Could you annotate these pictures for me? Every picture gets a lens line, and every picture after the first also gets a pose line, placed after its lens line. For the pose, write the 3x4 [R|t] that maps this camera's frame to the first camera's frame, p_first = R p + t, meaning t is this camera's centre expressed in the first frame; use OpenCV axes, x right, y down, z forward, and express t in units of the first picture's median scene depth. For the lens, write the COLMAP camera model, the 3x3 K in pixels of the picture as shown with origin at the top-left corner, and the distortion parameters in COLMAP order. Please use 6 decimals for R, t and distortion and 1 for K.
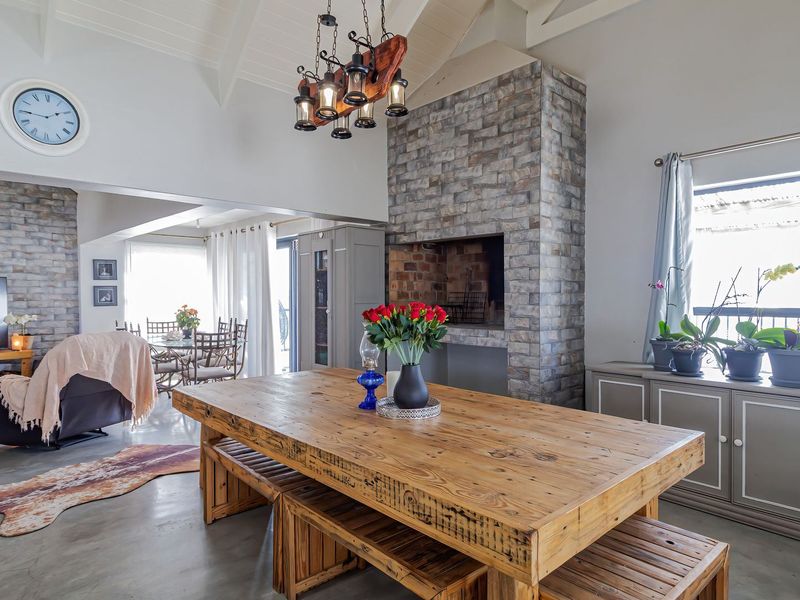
lens RADIAL K [[491.3, 0, 400.0], [0, 491.3, 300.0], [0, 0, 1]] dist [0.005893, 0.001331]
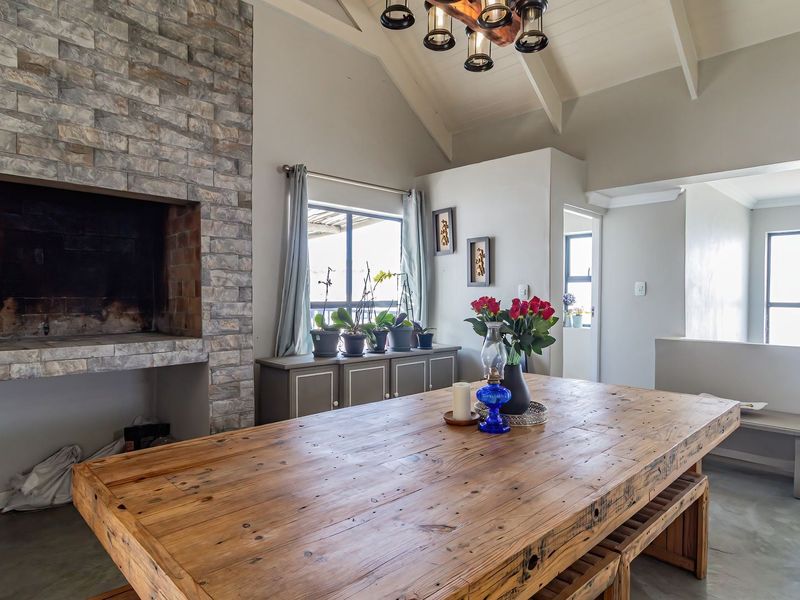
lens RADIAL K [[491.3, 0, 400.0], [0, 491.3, 300.0], [0, 0, 1]] dist [0.005893, 0.001331]
pose [[-0.034266, -0.007592, 0.999384, -0.528805], [0.006028, 0.999951, 0.007803, 0.002194], [-0.999395, 0.006292, -0.034219, 0.742027]]
